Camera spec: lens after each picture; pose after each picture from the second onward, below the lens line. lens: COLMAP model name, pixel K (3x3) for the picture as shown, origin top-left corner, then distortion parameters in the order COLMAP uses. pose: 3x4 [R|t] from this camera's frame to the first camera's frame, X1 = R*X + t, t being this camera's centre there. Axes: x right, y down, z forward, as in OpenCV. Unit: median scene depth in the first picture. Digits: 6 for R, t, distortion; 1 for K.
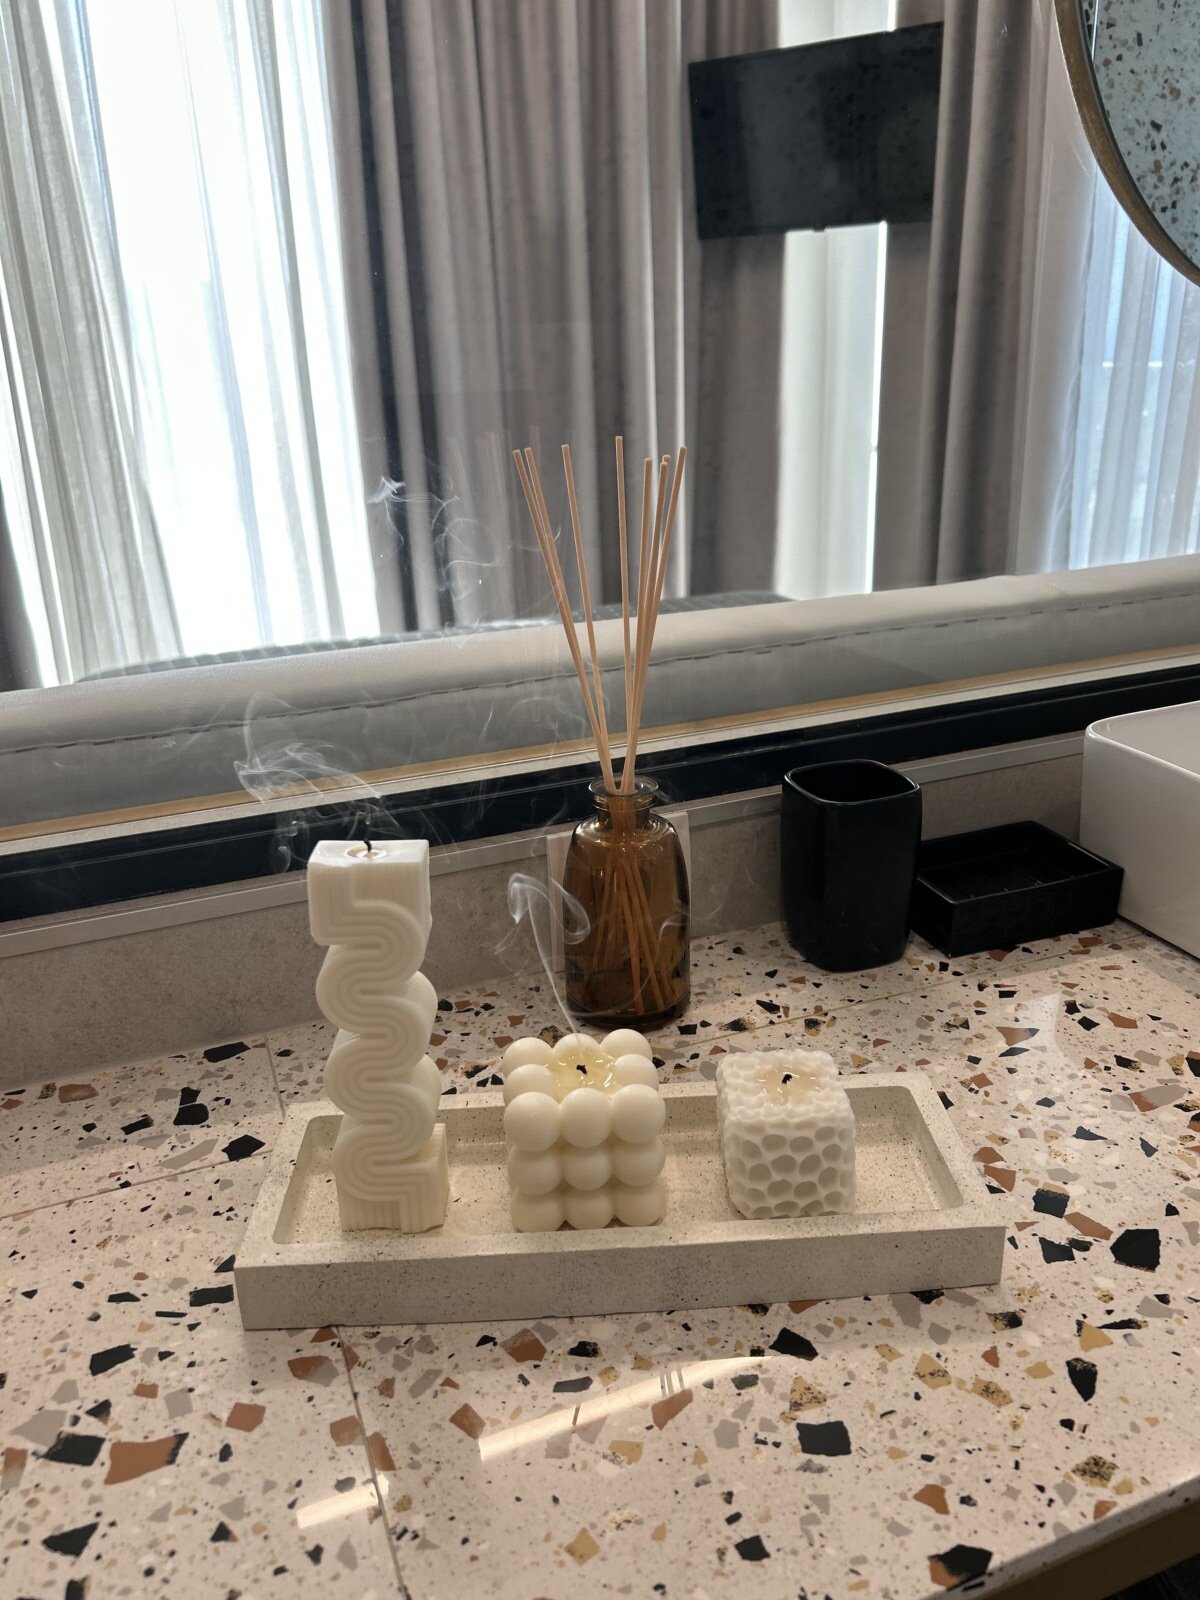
lens RADIAL K [[1226.3, 0, 596.7], [0, 1226.3, 798.2], [0, 0, 1]] dist [0.029638, -0.039114]
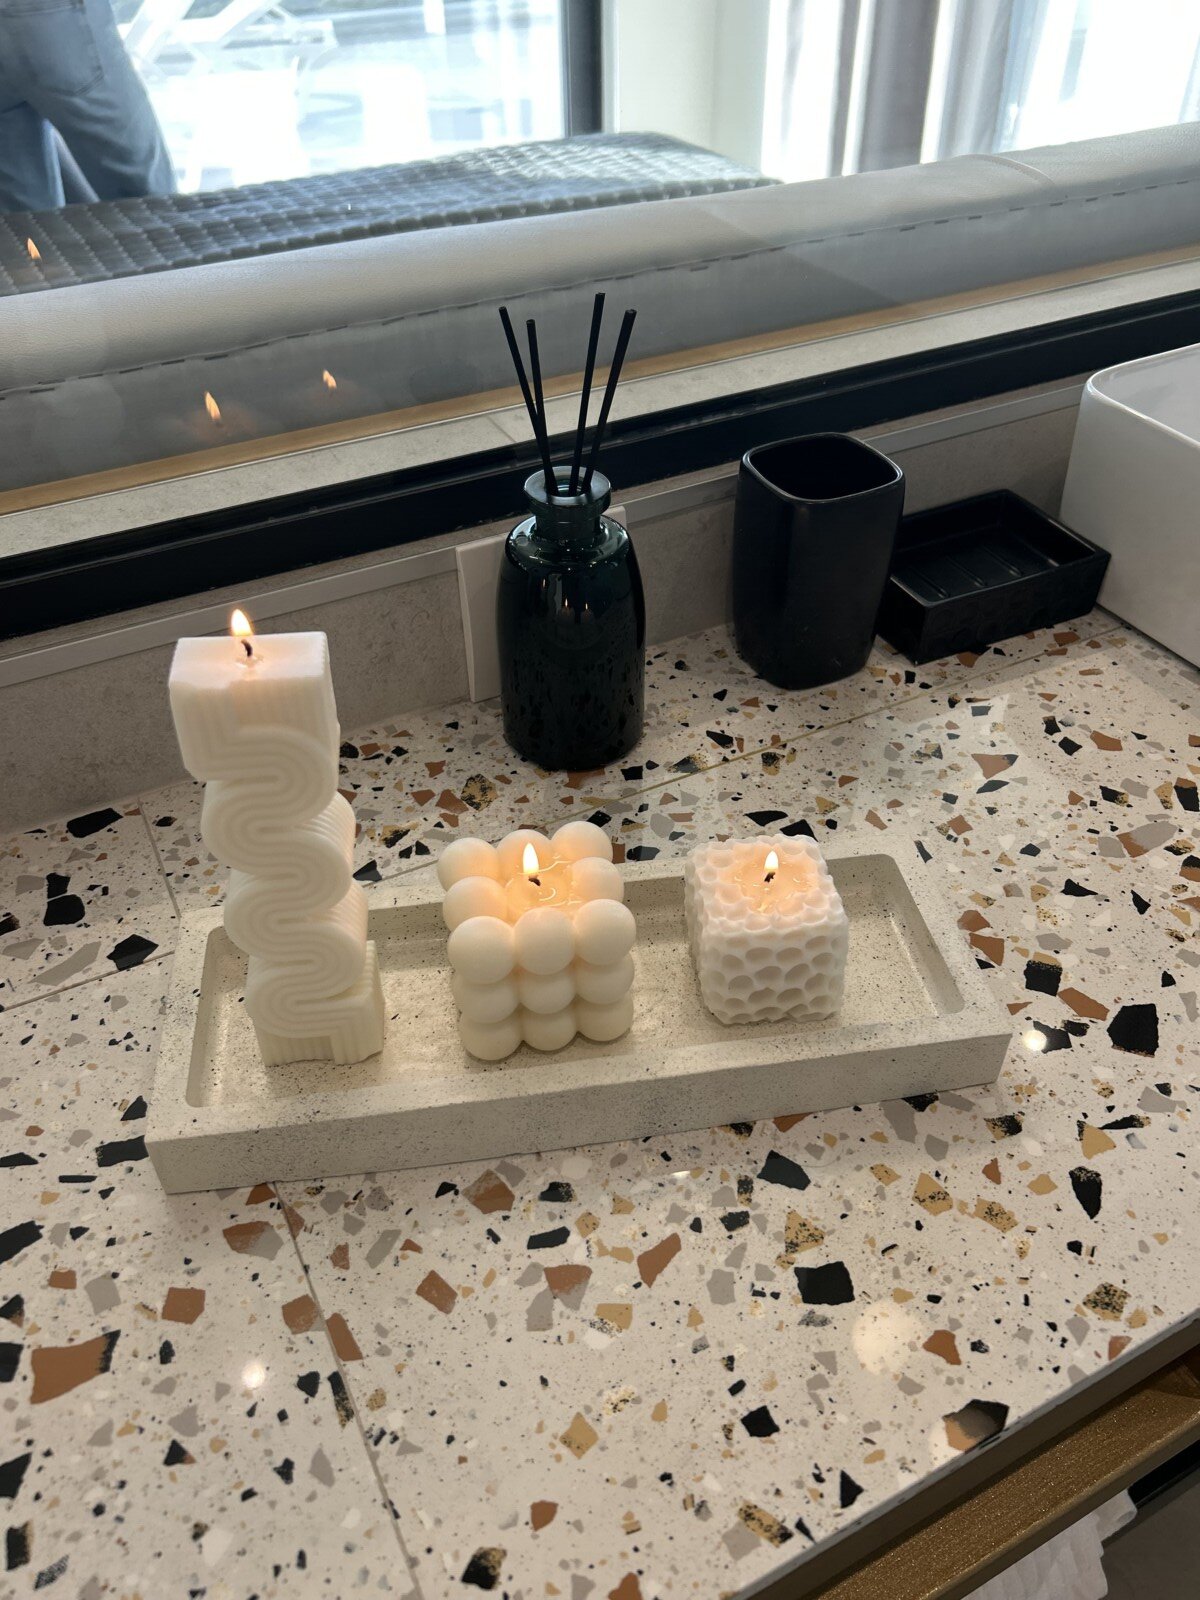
lens RADIAL K [[1226.3, 0, 602.3], [0, 1226.3, 814.0], [0, 0, 1]] dist [0.029638, -0.039114]
pose [[0.993802, -0.051483, 0.098522, -0.047744], [0.014382, 0.938389, 0.345280, -0.117624], [-0.110228, -0.341724, 0.933314, 0.228951]]
